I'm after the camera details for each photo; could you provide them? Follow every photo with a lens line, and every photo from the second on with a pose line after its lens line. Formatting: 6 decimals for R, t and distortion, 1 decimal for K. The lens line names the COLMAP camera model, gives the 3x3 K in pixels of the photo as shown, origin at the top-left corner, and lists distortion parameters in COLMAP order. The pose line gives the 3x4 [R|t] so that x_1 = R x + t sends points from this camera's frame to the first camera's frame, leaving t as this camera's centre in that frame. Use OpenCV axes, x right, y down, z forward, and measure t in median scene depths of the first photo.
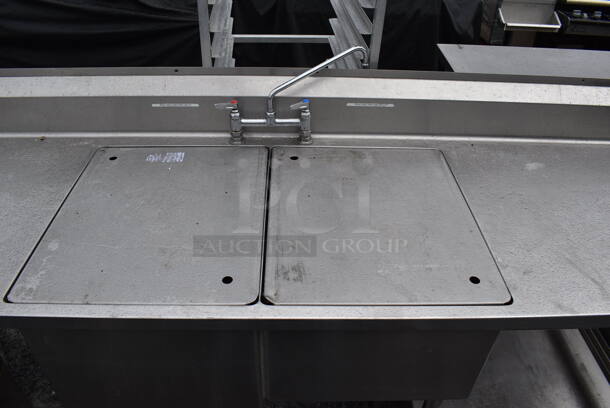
lens RADIAL K [[476.5, 0, 305.0], [0, 476.5, 204.0], [0, 0, 1]] dist [-0.097730, 0.015839]
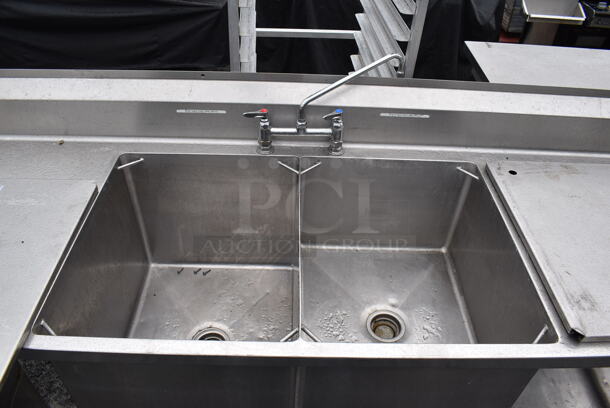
lens RADIAL K [[476.5, 0, 305.0], [0, 476.5, 204.0], [0, 0, 1]] dist [-0.097730, 0.015839]
pose [[0.999798, 0.020047, -0.001067, -0.059346], [-0.019965, 0.998469, 0.051593, -0.074828], [0.002100, -0.051561, 0.998668, 0.033433]]
